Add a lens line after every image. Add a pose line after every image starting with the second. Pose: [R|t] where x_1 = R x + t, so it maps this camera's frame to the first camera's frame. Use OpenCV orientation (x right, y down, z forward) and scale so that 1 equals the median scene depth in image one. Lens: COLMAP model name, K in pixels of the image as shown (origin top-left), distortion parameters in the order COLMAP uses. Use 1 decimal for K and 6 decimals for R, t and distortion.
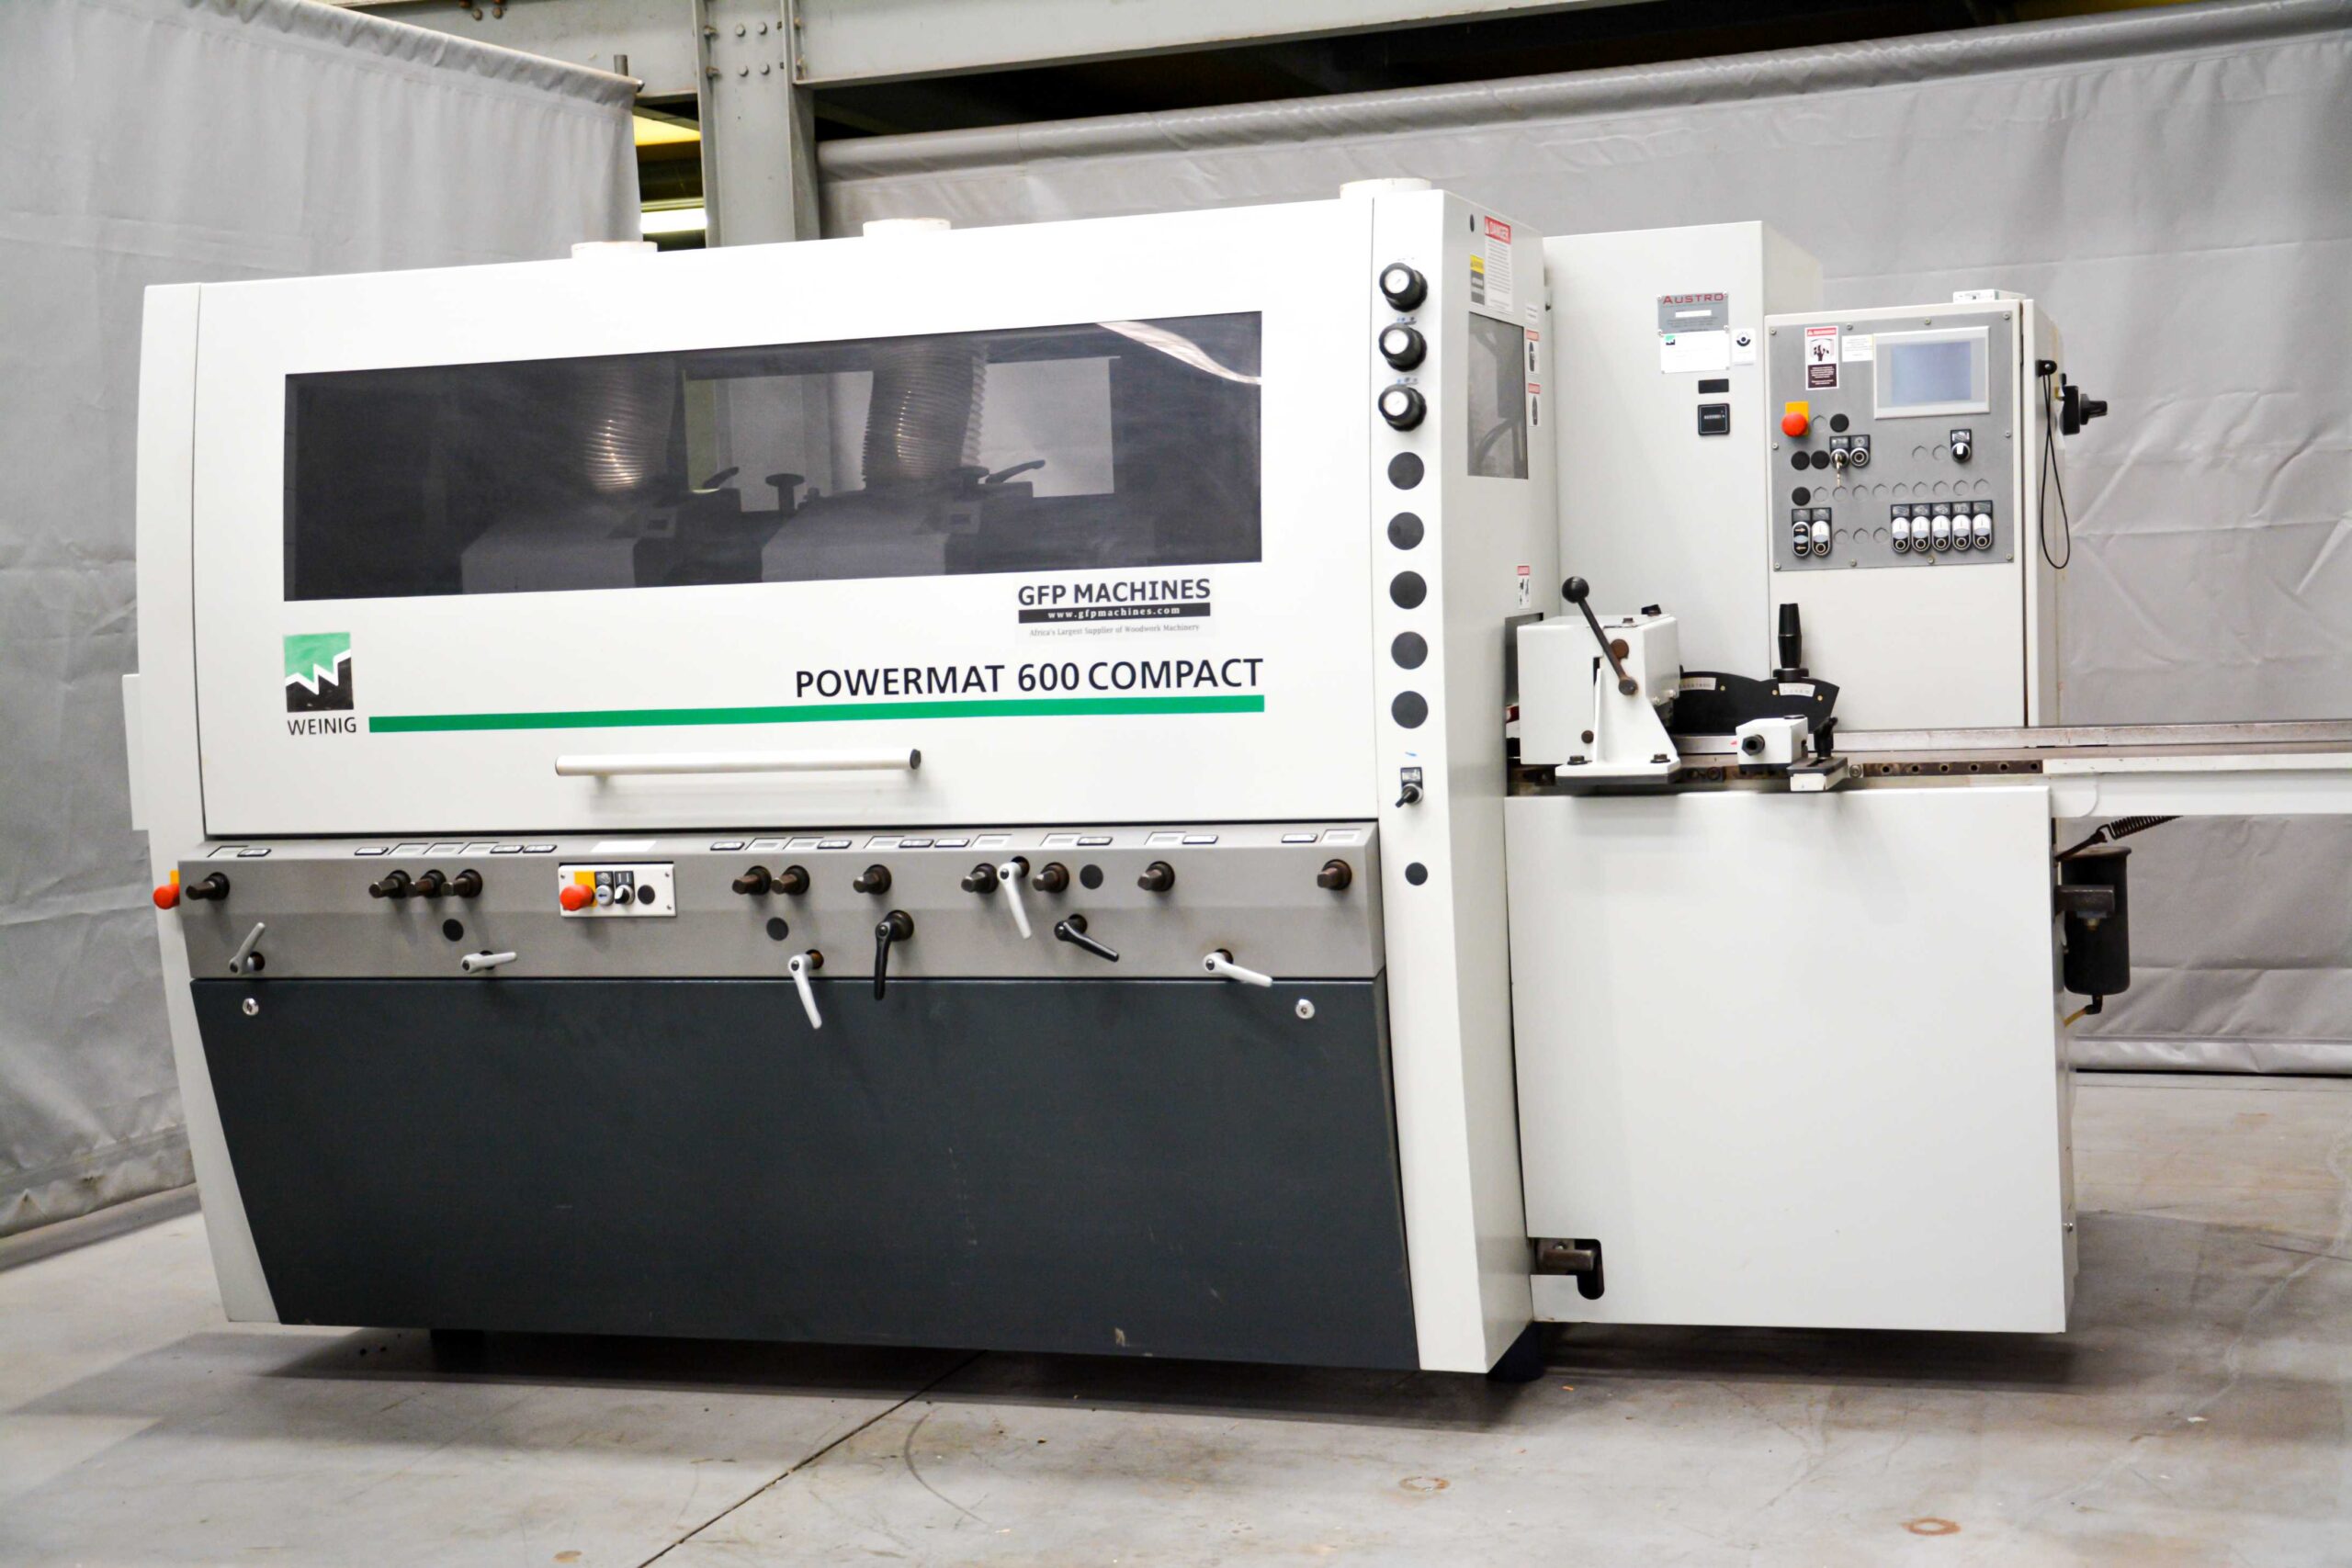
lens RADIAL K [[2892.0, 0, 1220.5], [0, 2892.0, 784.4], [0, 0, 1]] dist [0.094303, 0.057147]
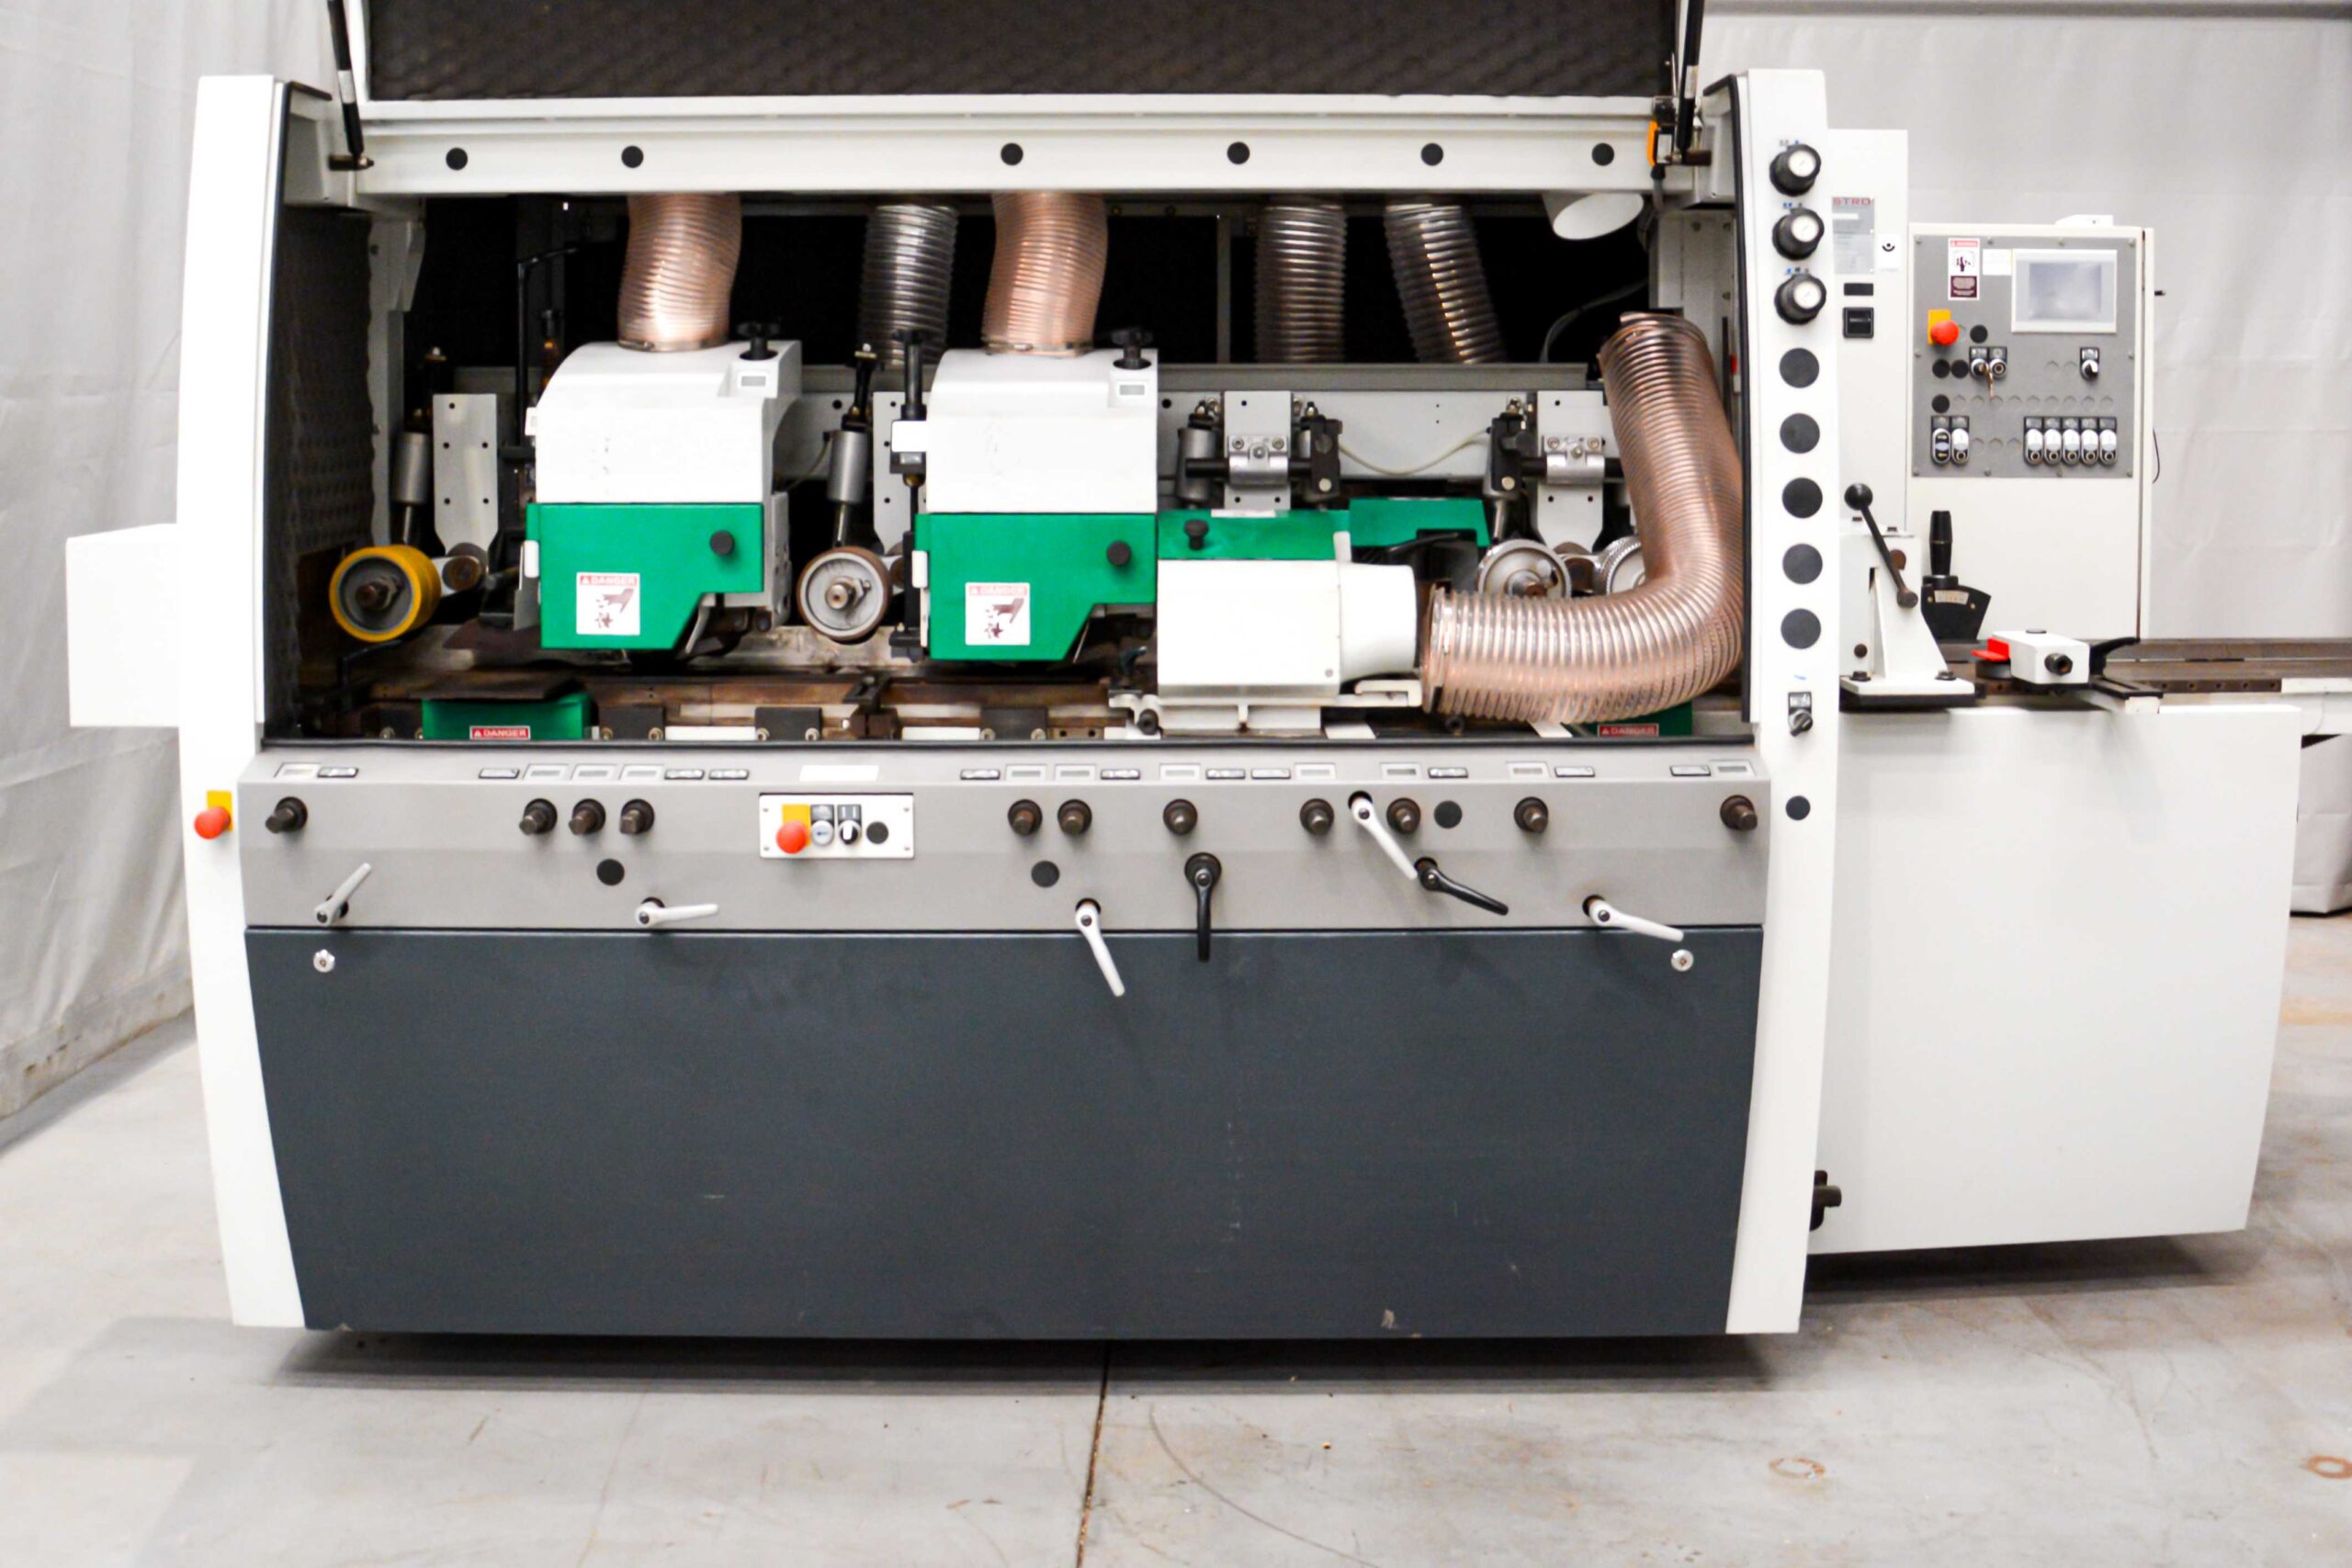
lens RADIAL K [[2462.1, 0, 1187.3], [0, 2462.1, 494.5], [0, 0, 1]] dist [-0.130275, 0.111690]
pose [[0.951780, 0.028194, 0.305484, -0.333403], [-0.015628, 0.998931, -0.043503, -0.029580], [-0.306384, 0.036632, 0.951203, 0.306598]]
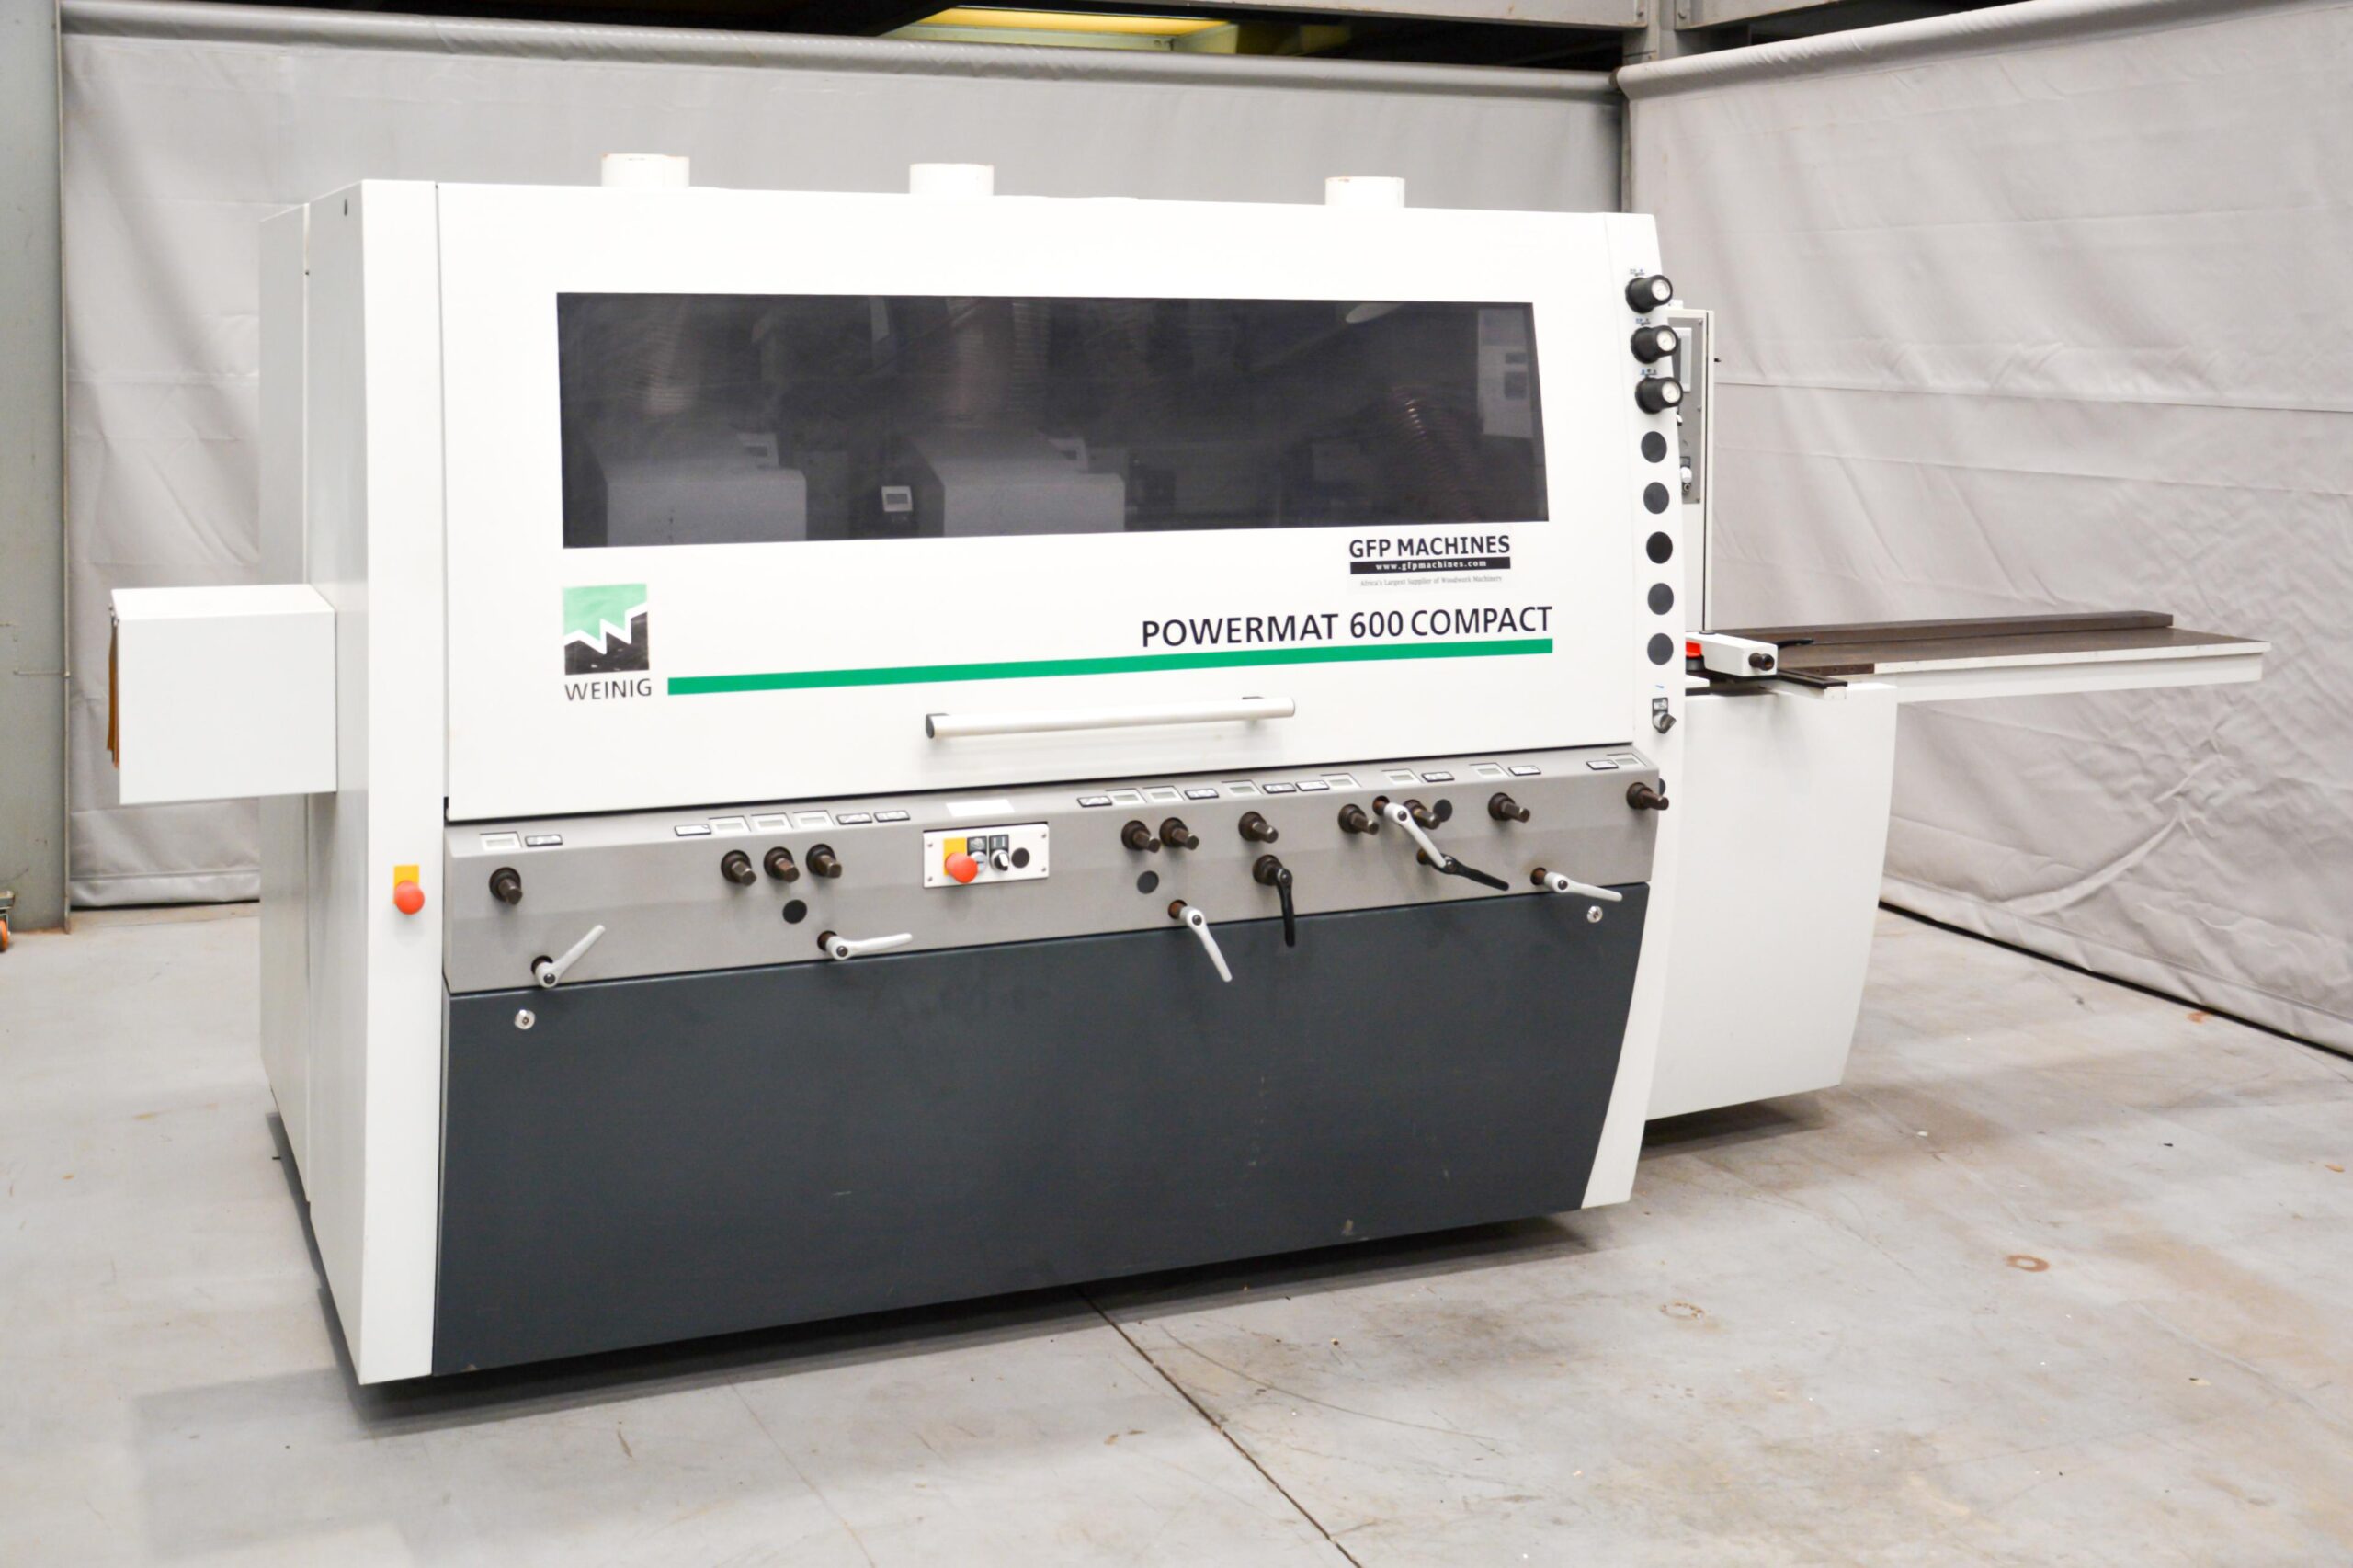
lens RADIAL K [[2244.9, 0, 928.1], [0, 2244.9, 388.9], [0, 0, 1]] dist [-0.005087, 0.009293]
pose [[0.795266, 0.031245, 0.605455, -0.686713], [0.006311, 0.998190, -0.059802, -0.074079], [-0.606228, 0.051379, 0.793629, 0.421465]]
